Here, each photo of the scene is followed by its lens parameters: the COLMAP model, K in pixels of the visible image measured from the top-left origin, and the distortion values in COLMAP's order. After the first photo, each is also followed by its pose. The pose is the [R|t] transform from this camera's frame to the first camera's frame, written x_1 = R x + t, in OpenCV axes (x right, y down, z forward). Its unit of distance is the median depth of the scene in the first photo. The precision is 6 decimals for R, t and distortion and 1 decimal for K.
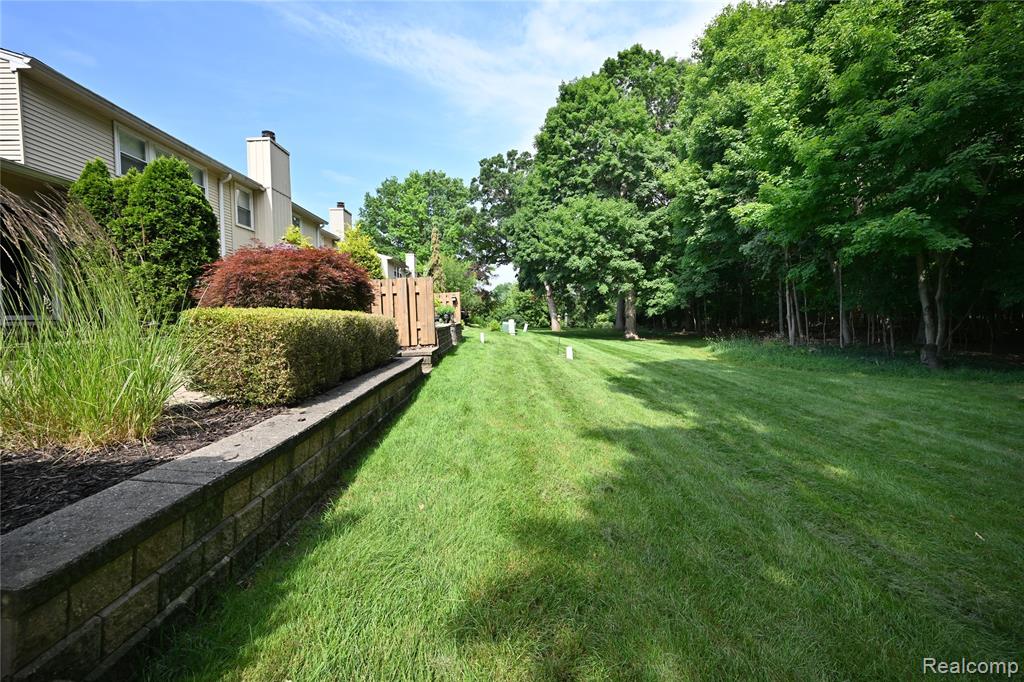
lens RADIAL K [[408.8, 0, 514.4], [0, 408.8, 327.8], [0, 0, 1]] dist [0.008211, -0.000479]
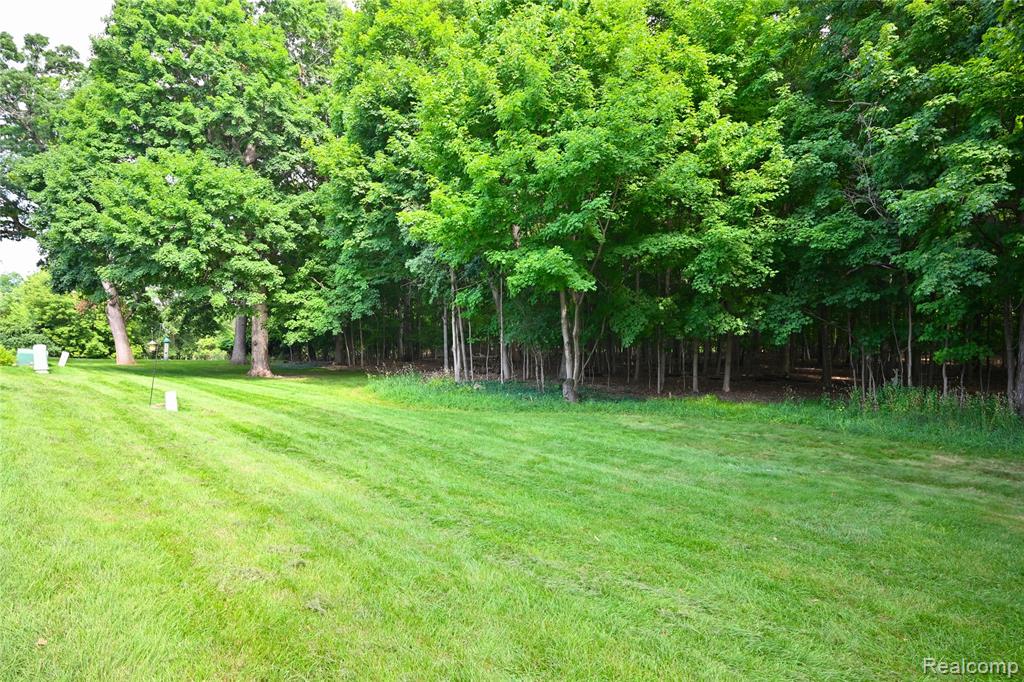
lens RADIAL K [[589.3, 0, 513.1], [0, 589.3, 353.9], [0, 0, 1]] dist [-0.024004, 0.019927]
pose [[0.768564, 0.011766, 0.639664, -0.021692], [-0.005965, 0.999919, -0.011226, -0.002609], [-0.639745, 0.004812, 0.768572, -0.021203]]
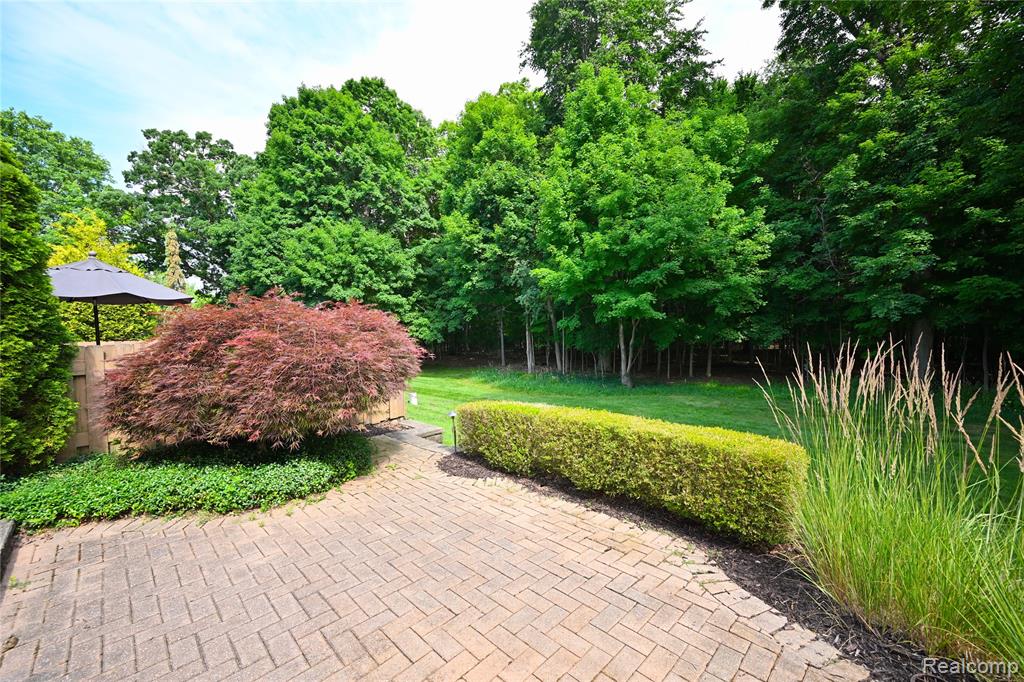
lens RADIAL K [[401.7, 0, 536.6], [0, 401.7, 344.2], [0, 0, 1]] dist [0.002056, 0.000063]
pose [[0.715788, -0.002706, 0.698312, -0.175233], [0.017843, 0.999737, -0.014416, -0.027877], [-0.698090, 0.022779, 0.715648, 0.067800]]
